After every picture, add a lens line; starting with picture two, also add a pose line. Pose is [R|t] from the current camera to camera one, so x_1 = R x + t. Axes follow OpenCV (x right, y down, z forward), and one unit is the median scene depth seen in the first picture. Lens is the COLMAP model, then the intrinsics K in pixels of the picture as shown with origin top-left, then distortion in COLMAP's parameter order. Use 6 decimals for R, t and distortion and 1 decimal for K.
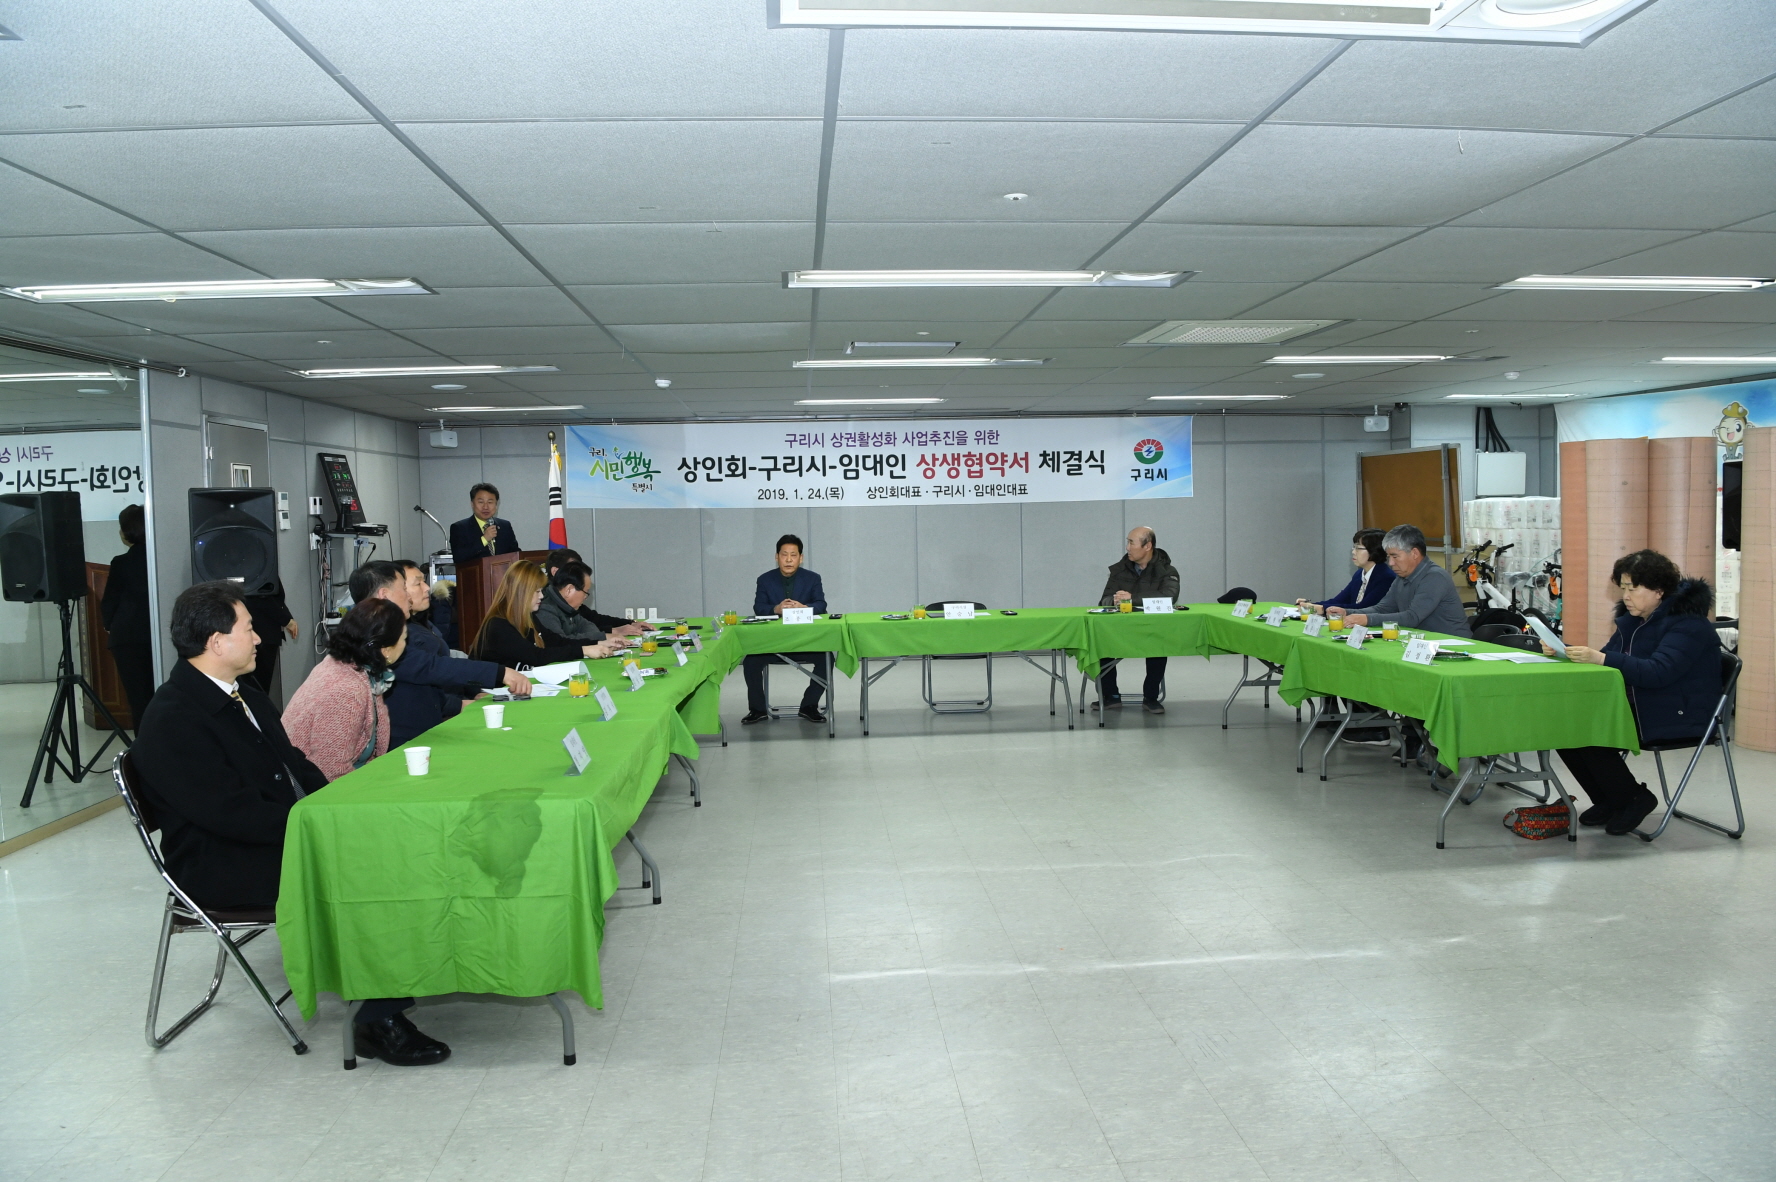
lens RADIAL K [[1215.7, 0, 889.9], [0, 1215.7, 583.2], [0, 0, 1]] dist [-0.077243, 0.016399]
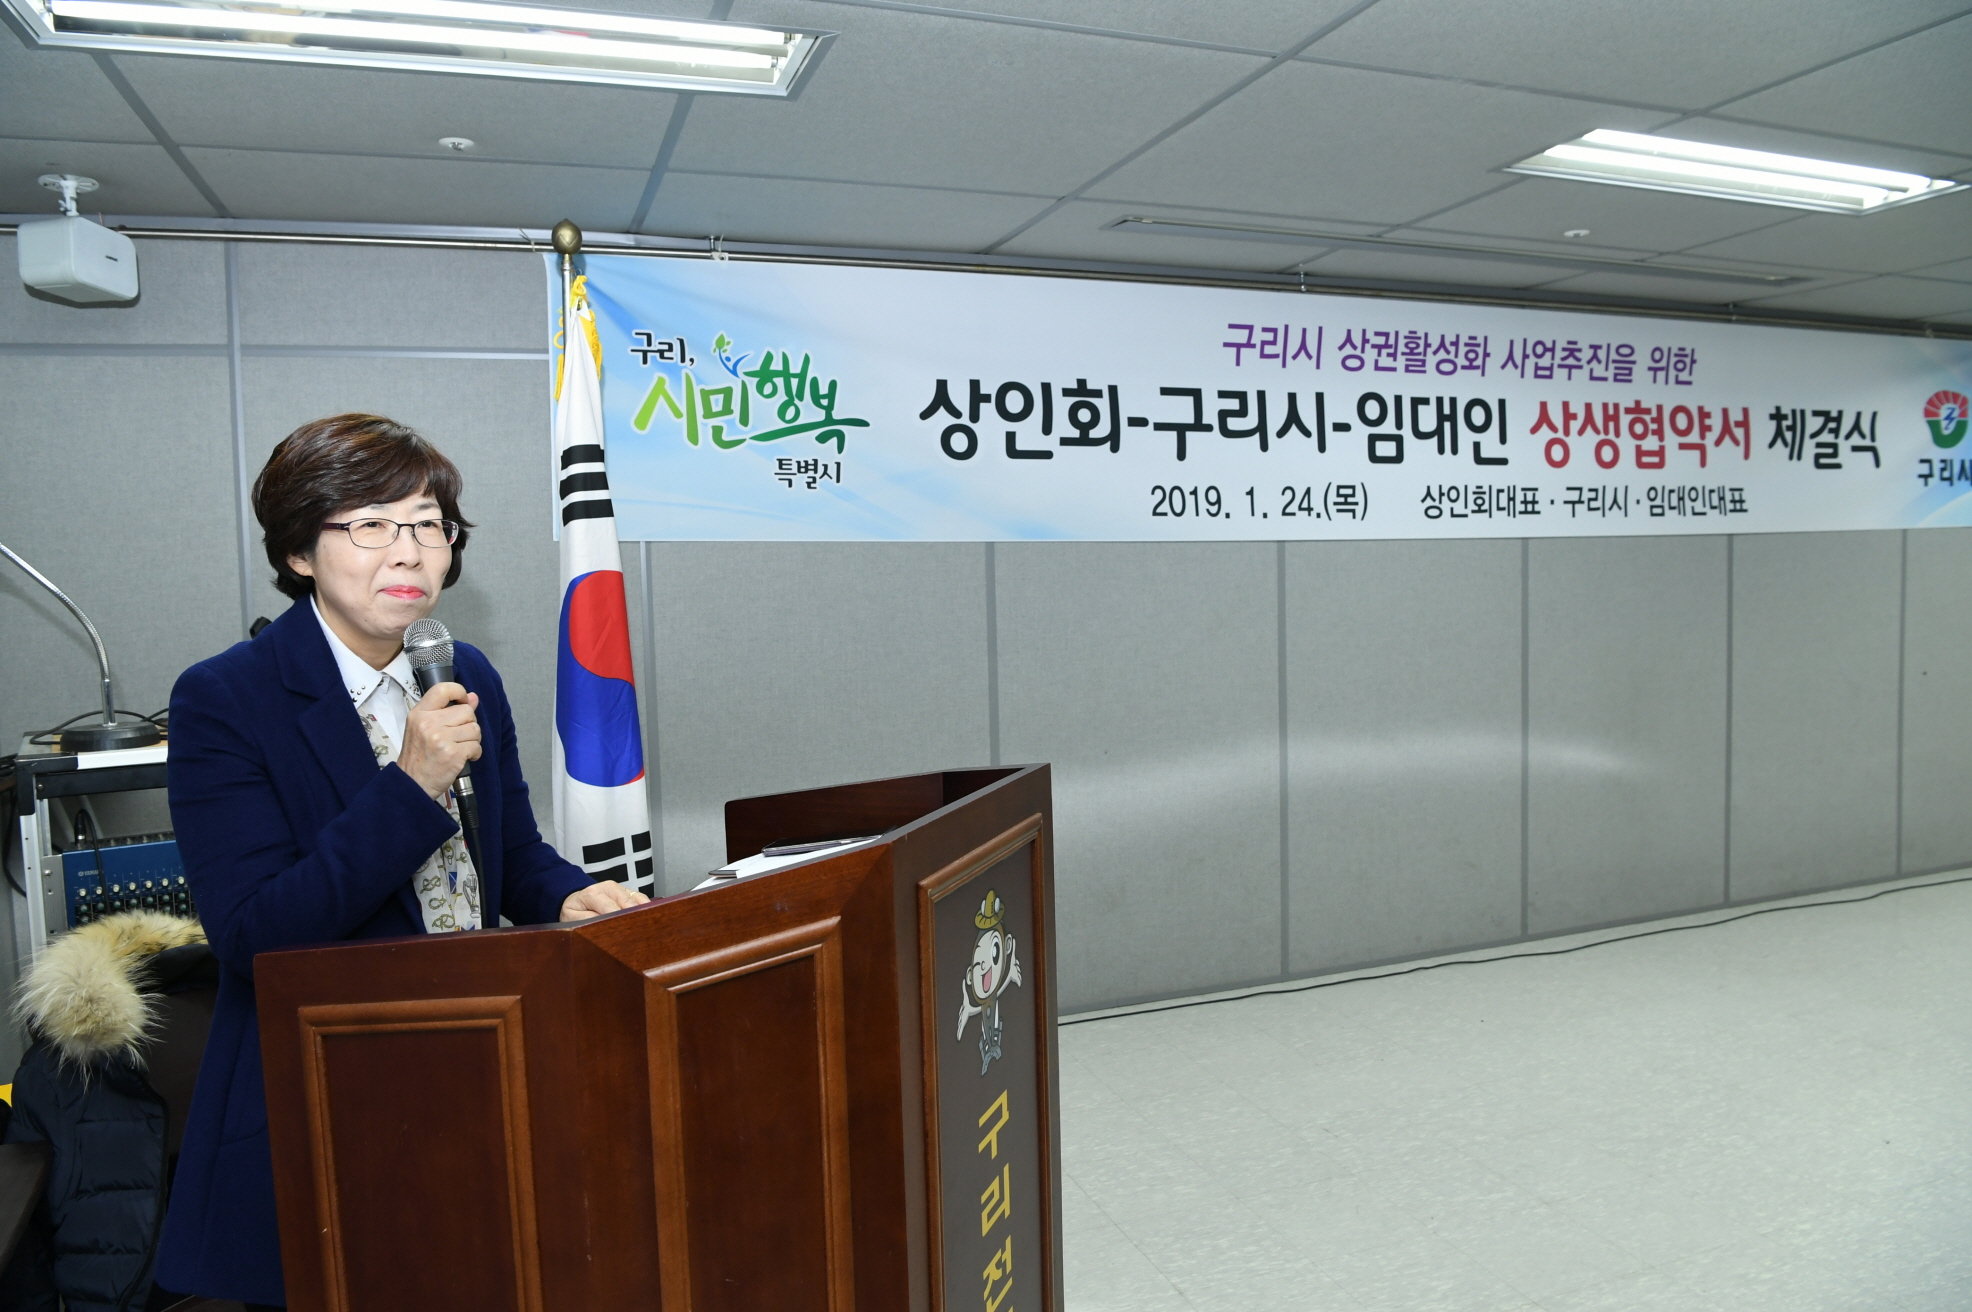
lens RADIAL K [[1349.9, 0, 992.4], [0, 1349.9, 656.4], [0, 0, 1]] dist [-0.077243, 0.016399]
pose [[0.963154, -0.020833, 0.268143, -0.250965], [0.020401, 0.999782, 0.004395, -0.033310], [-0.268176, 0.001237, 0.963369, 0.659564]]
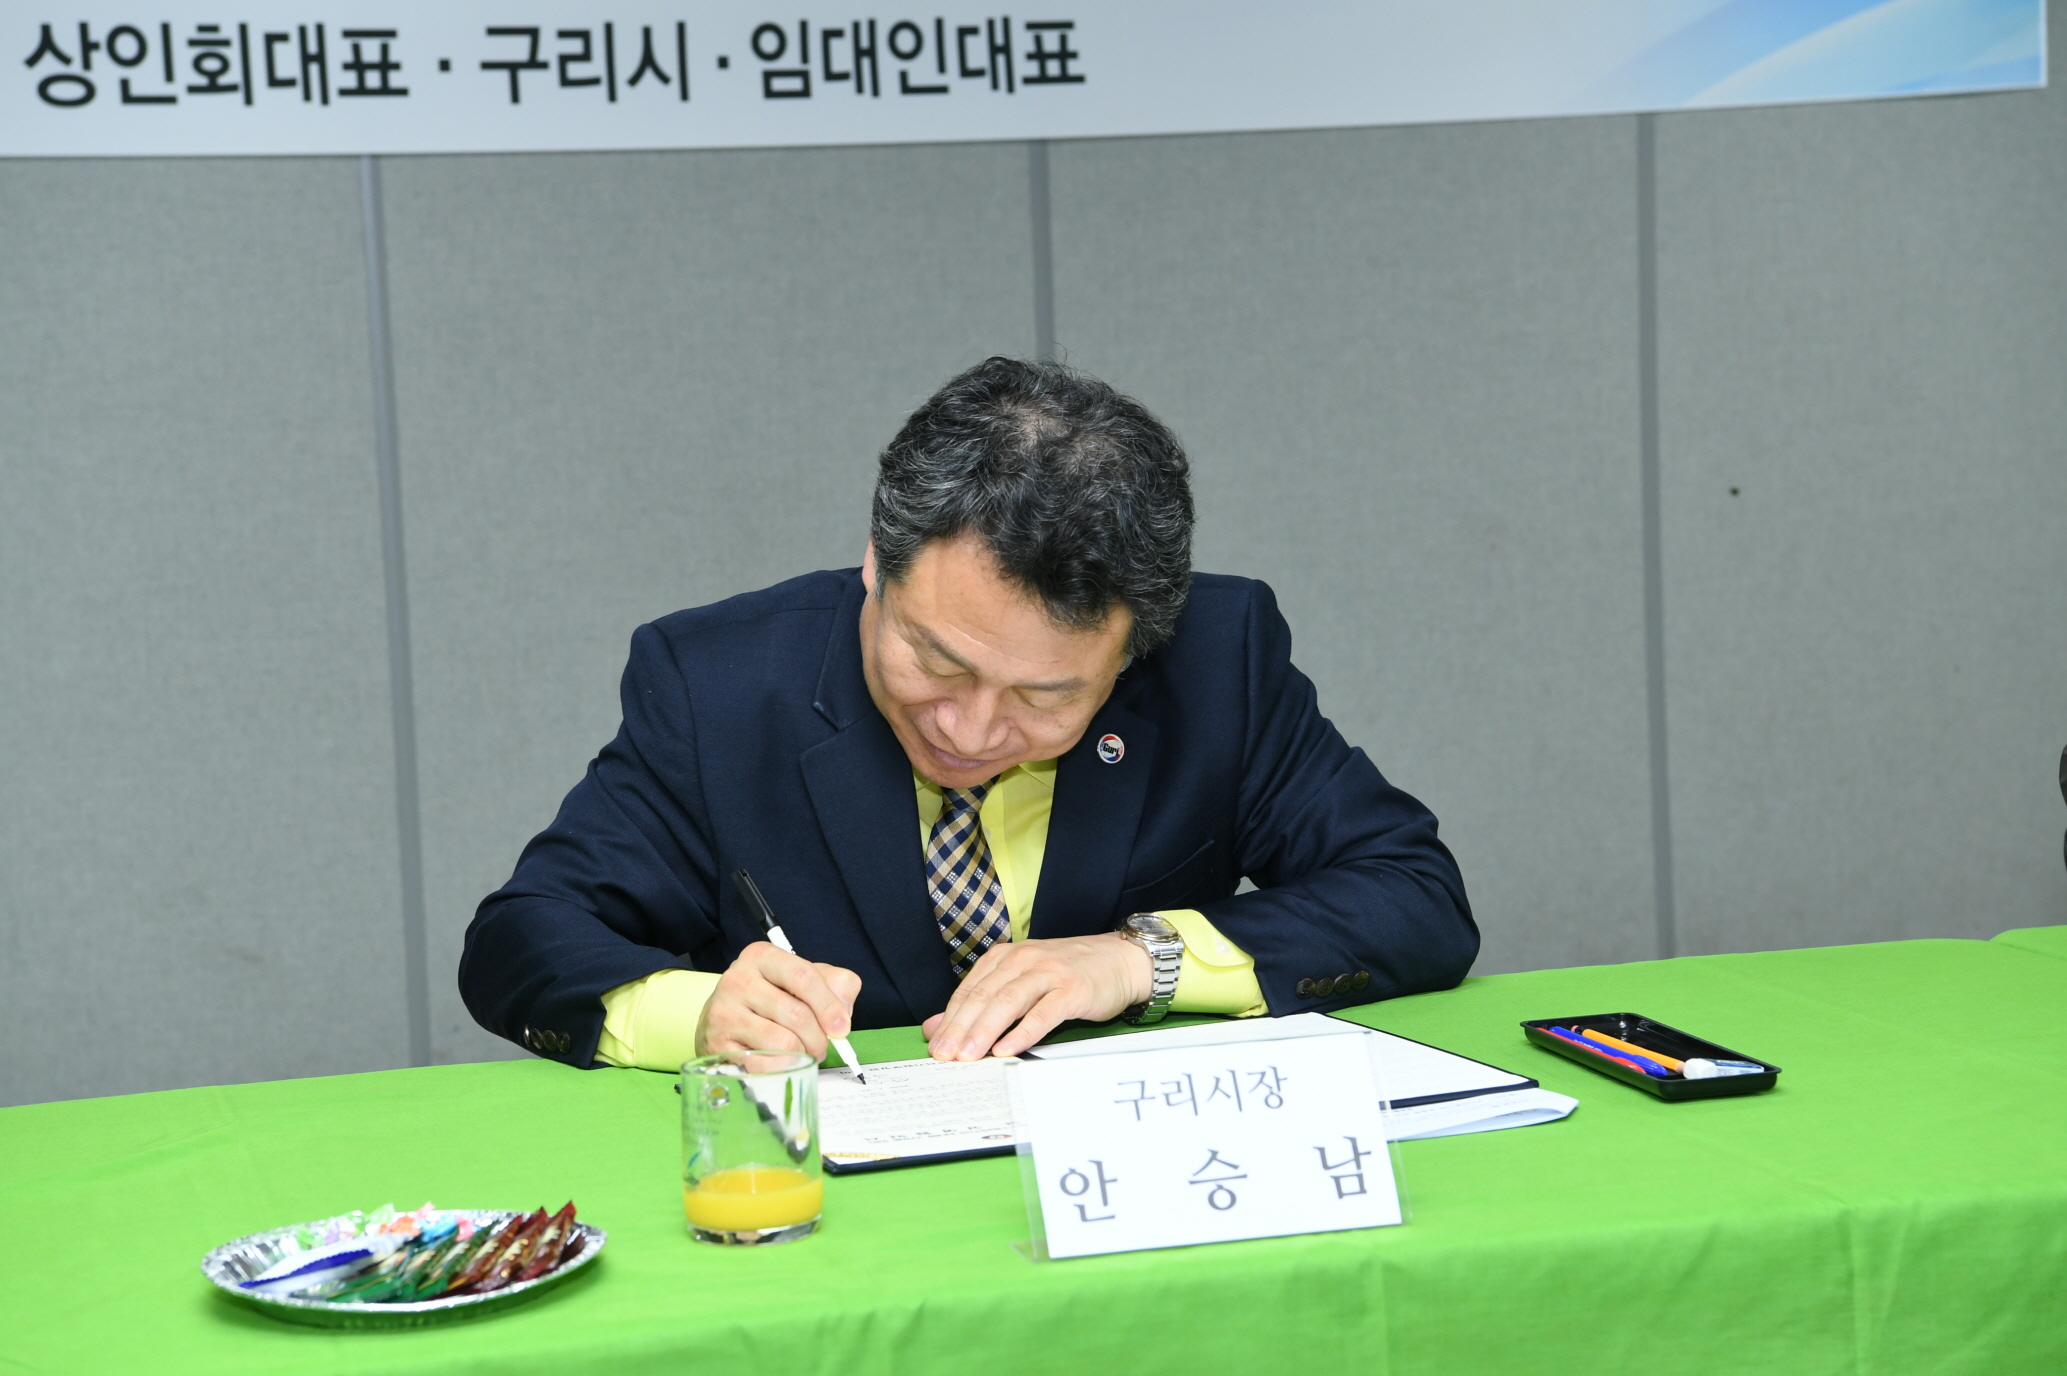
lens RADIAL K [[3899.2, 0, 1030.9], [0, 3899.2, 687.7], [0, 0, 1]] dist [0.299075, 0.000000]
pose [[0.976401, -0.037137, 0.212749, -0.006147], [0.031124, 0.999018, 0.031546, -0.010764], [-0.213712, -0.024180, 0.976597, 0.505600]]
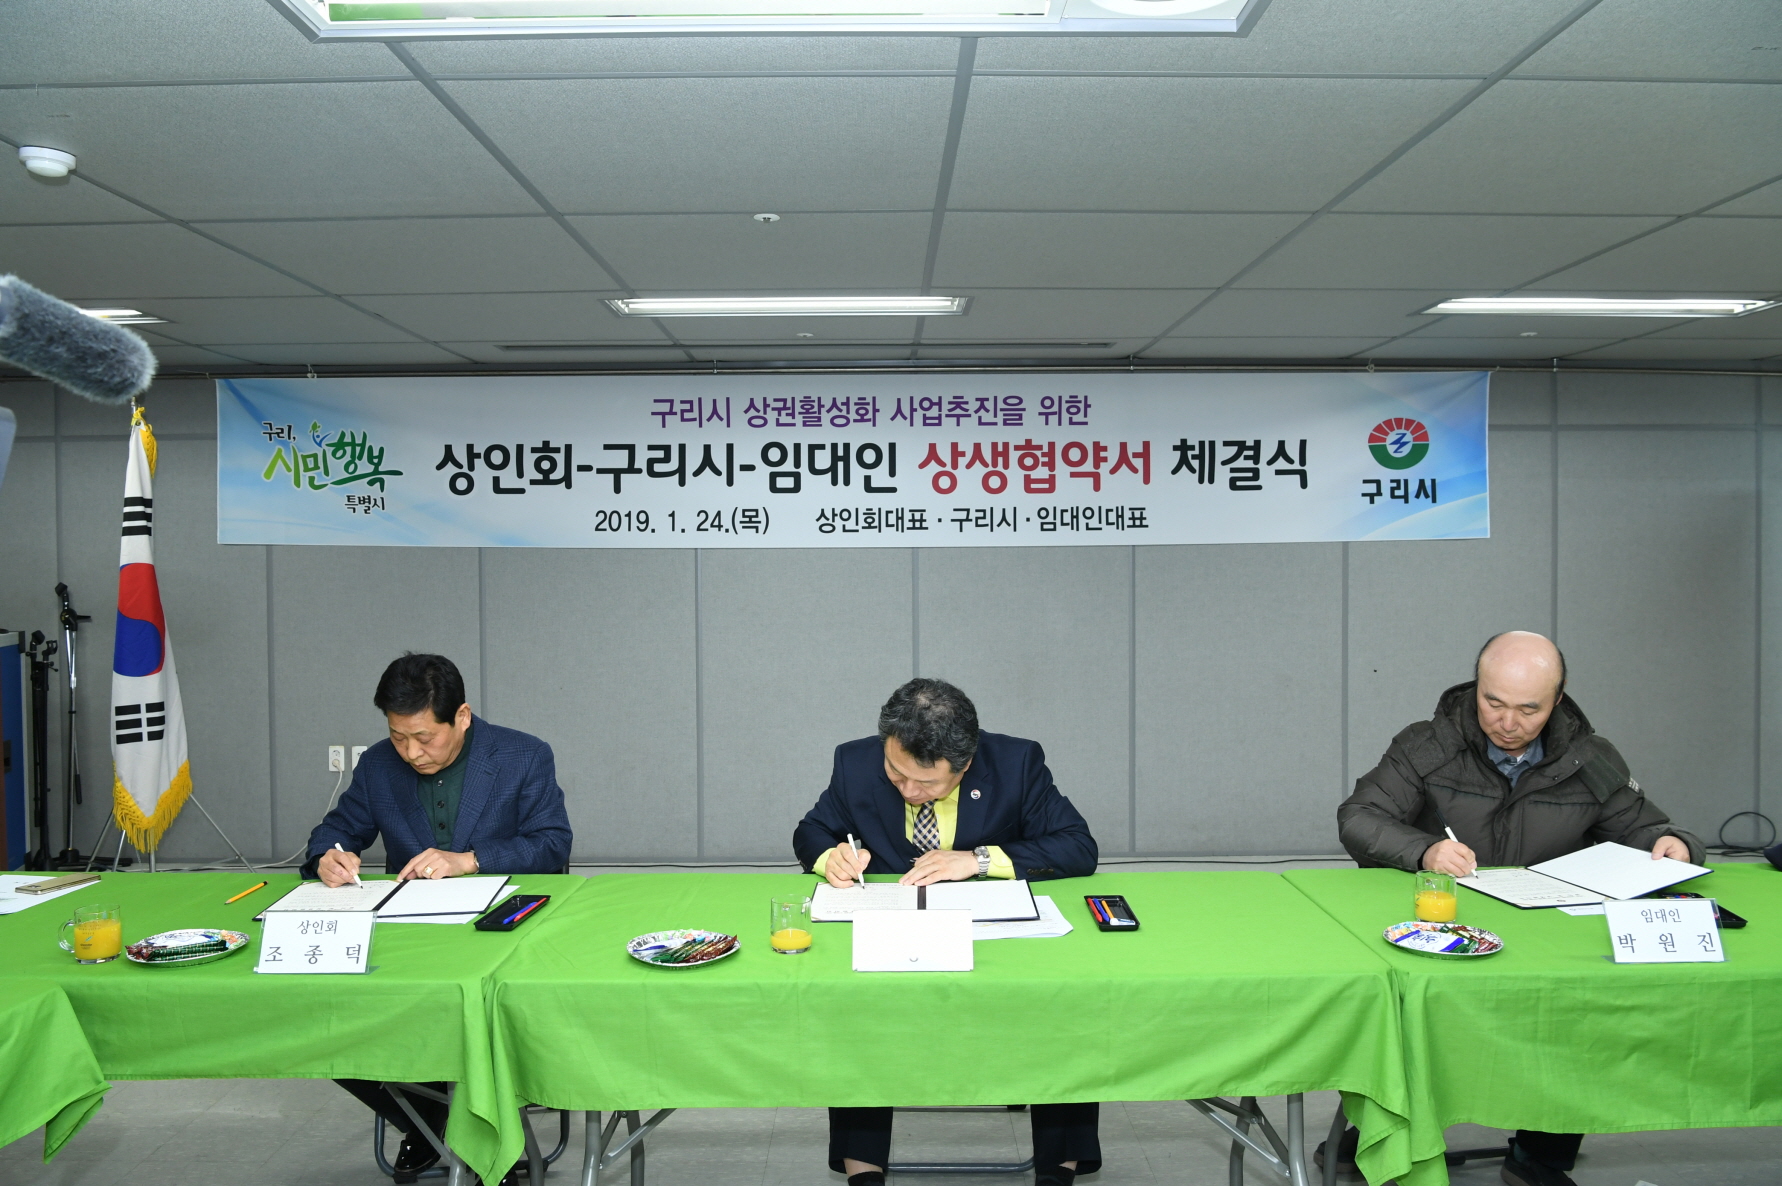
lens RADIAL K [[1313.3, 0, 891.3], [0, 1313.3, 593.1], [0, 0, 1]] dist [-0.059866, 0.004660]
pose [[0.997666, 0.016239, -0.066318, 0.047224], [-0.018296, 0.999367, -0.030522, -0.029913], [0.065780, 0.031664, 0.997332, 0.480487]]
